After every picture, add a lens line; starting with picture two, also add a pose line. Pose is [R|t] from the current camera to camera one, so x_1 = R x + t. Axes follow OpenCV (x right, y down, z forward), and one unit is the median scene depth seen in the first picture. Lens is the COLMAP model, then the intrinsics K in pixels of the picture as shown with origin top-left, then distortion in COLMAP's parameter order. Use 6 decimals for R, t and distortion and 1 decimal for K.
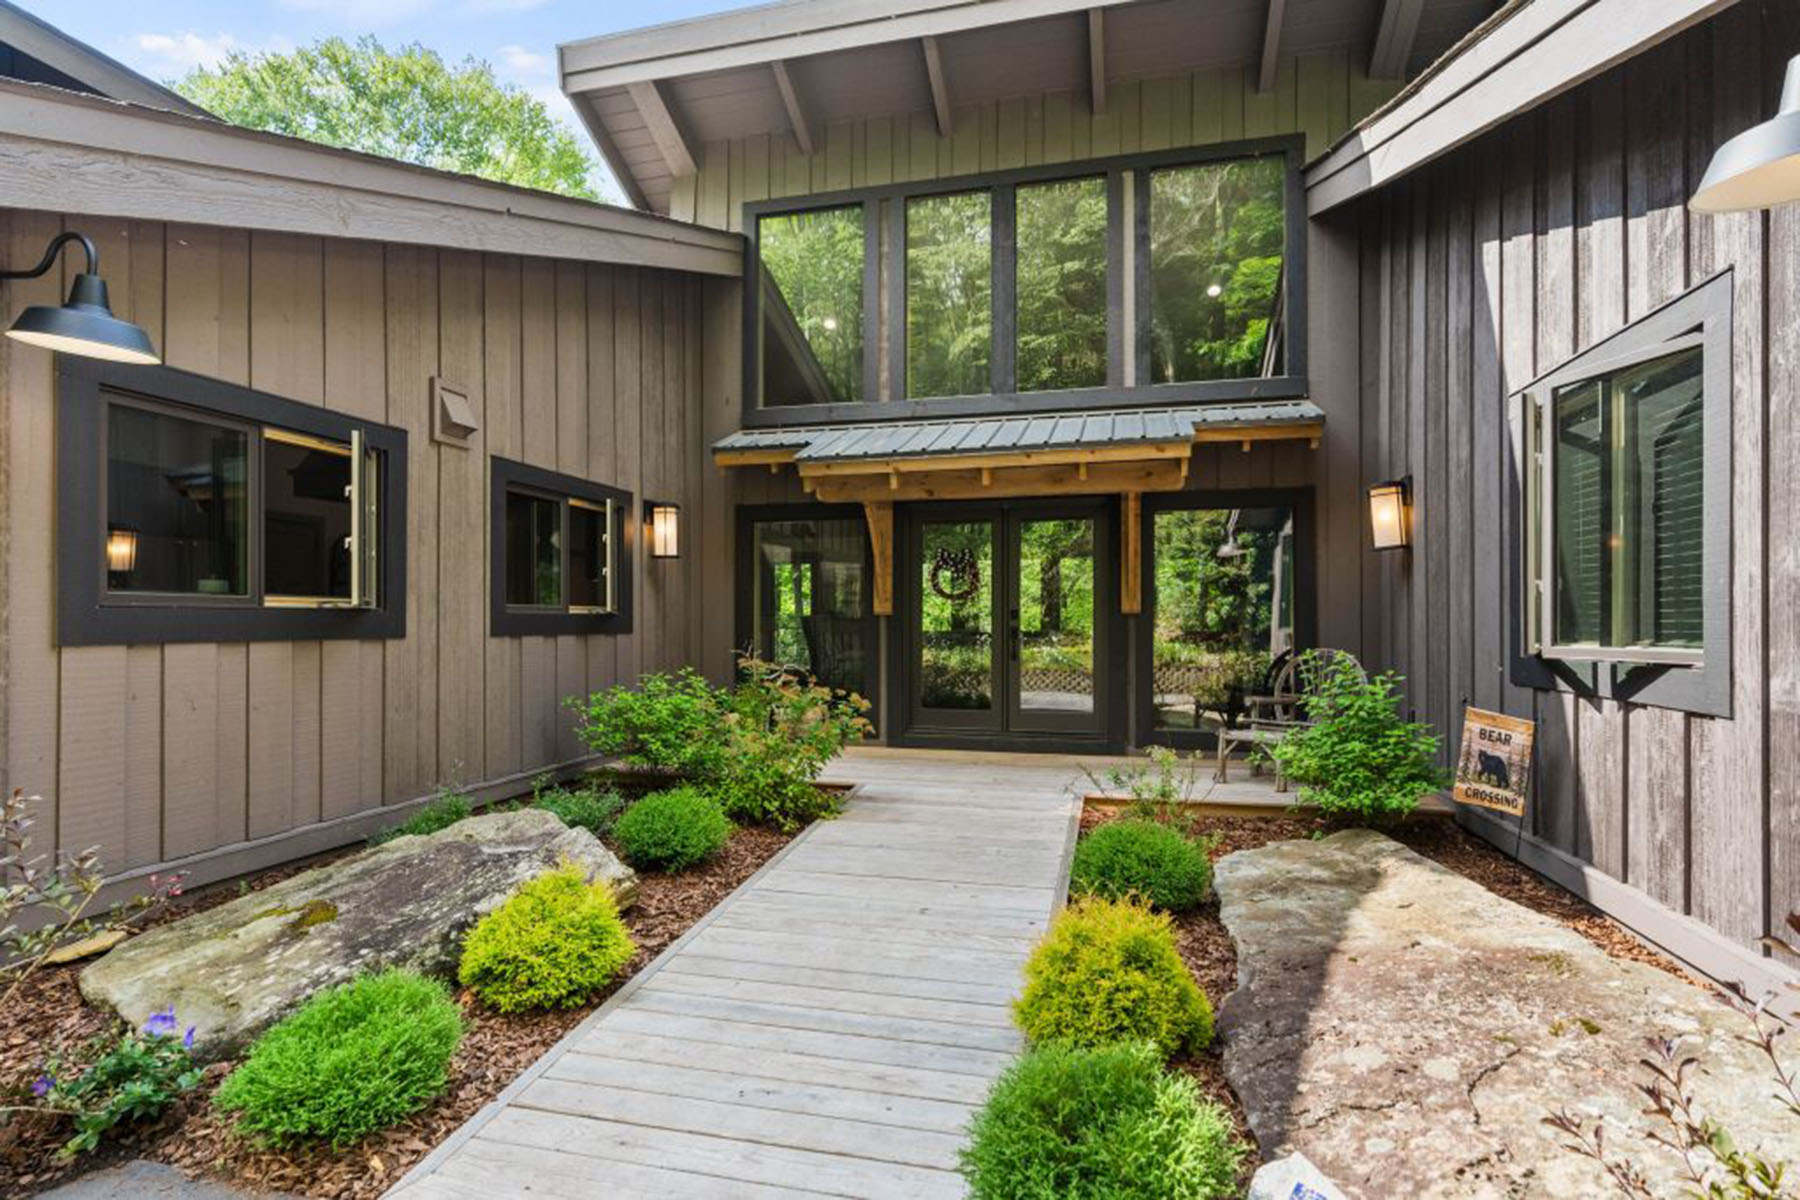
lens RADIAL K [[898.7, 0, 889.2], [0, 898.7, 617.6], [0, 0, 1]] dist [-0.002472, 0.000328]
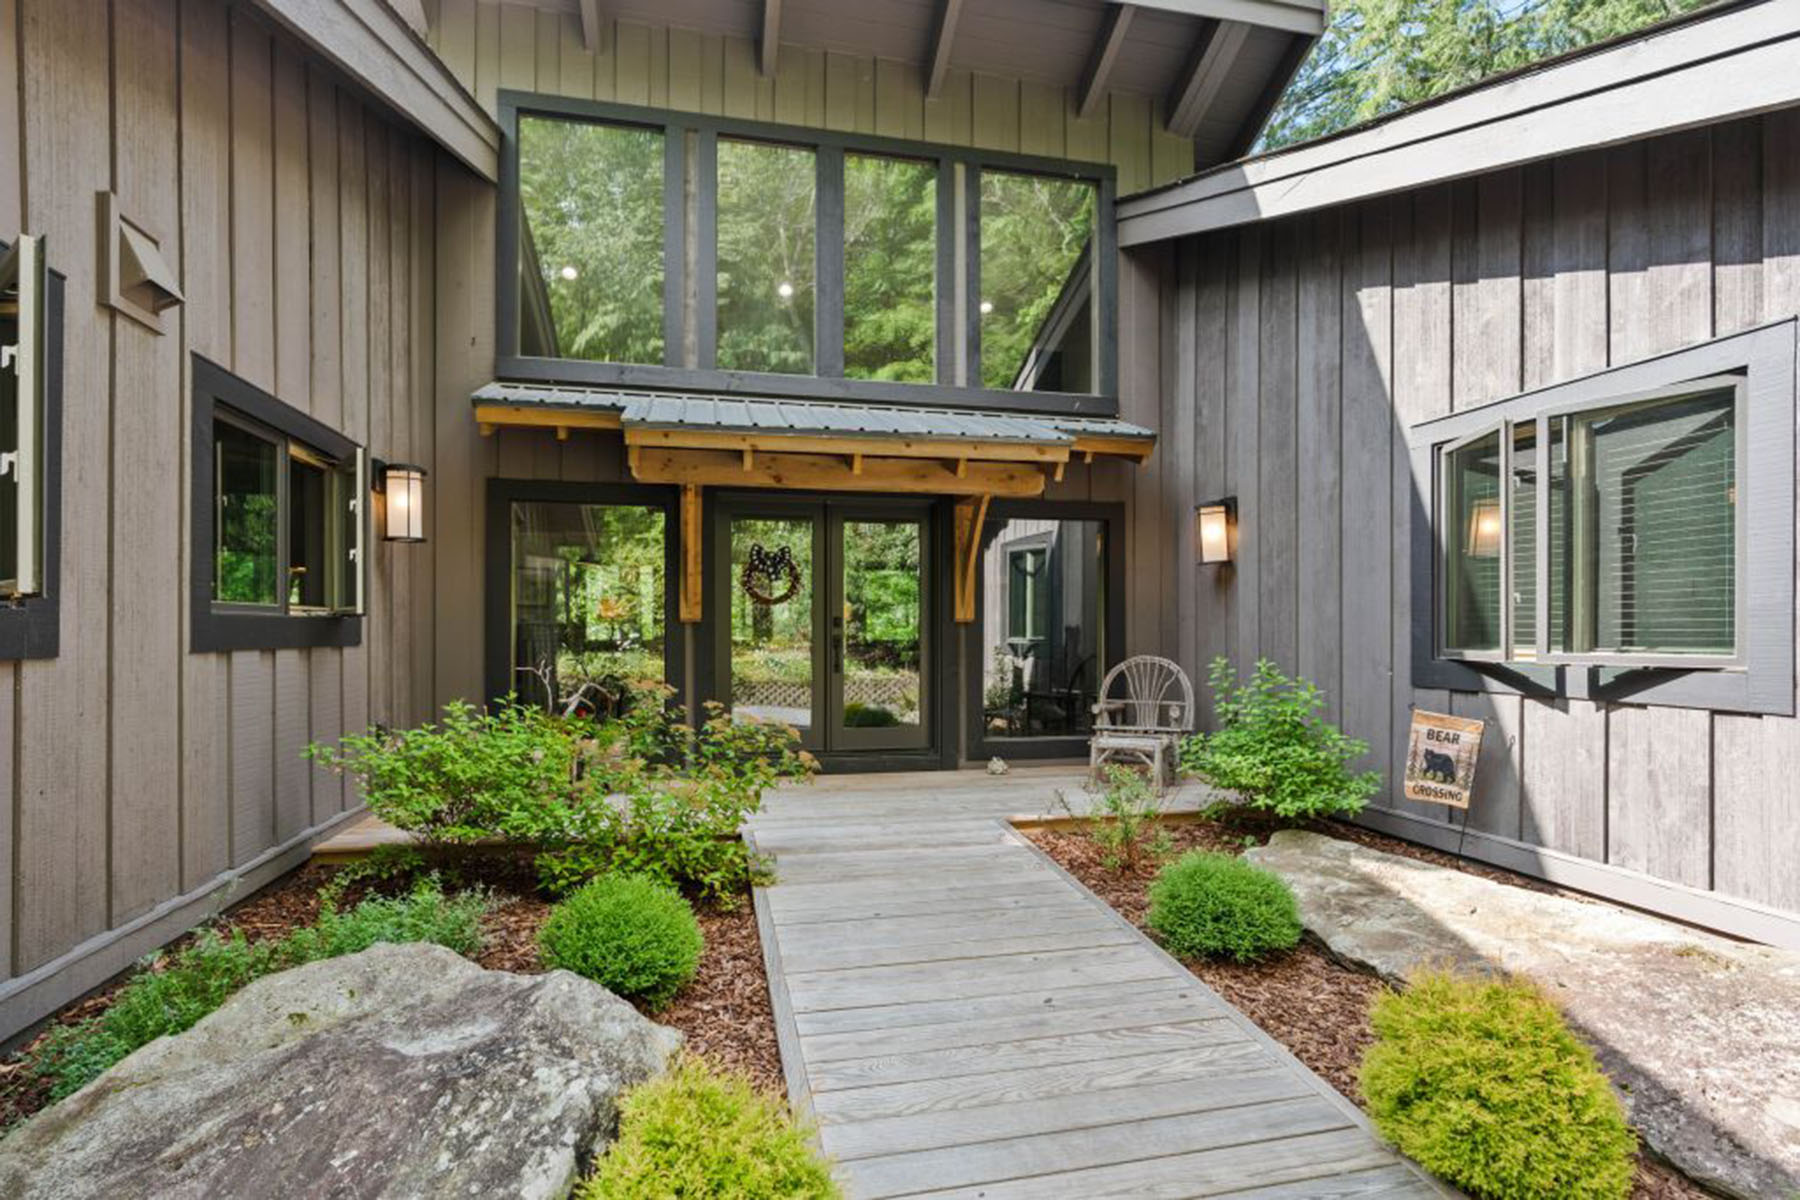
lens RADIAL K [[847.9, 0, 848.1], [0, 847.9, 627.5], [0, 0, 1]] dist [-0.006315, 0.001867]
pose [[0.892269, 0.003405, 0.451491, -0.326263], [-0.003941, 0.999992, 0.000247, 0.002589], [-0.451487, -0.001999, 0.892275, 0.313690]]
